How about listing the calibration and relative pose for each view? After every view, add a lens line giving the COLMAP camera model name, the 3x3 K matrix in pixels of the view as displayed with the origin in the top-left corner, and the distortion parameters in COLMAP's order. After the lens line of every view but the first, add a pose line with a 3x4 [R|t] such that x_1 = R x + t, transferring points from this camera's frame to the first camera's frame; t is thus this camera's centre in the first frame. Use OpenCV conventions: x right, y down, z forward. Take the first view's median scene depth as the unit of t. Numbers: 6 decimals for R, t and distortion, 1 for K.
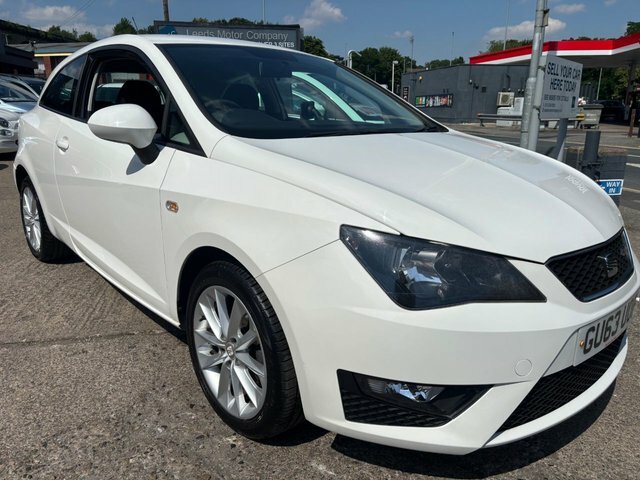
lens RADIAL K [[439.0, 0, 320.0], [0, 439.0, 240.0], [0, 0, 1]] dist [0.072775, -0.067084]
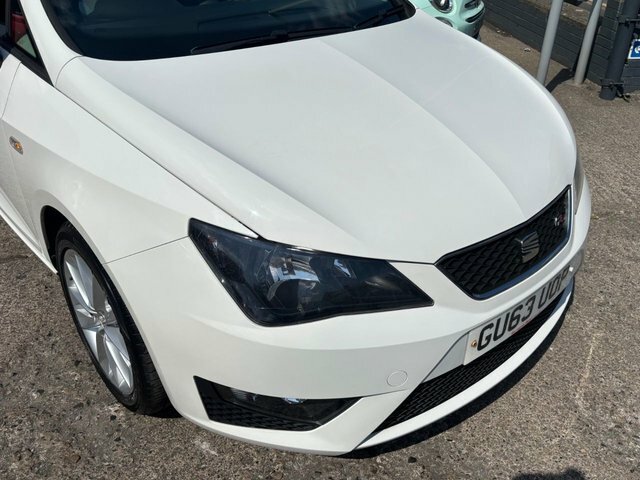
lens RADIAL K [[530.9, 0, 320.0], [0, 530.9, 240.0], [0, 0, 1]] dist [0.004161, -0.002551]
pose [[0.998565, 0.017331, 0.050678, 0.171130], [-0.029425, 0.968130, 0.248712, -0.176640], [-0.044752, -0.249846, 0.967251, 0.025786]]
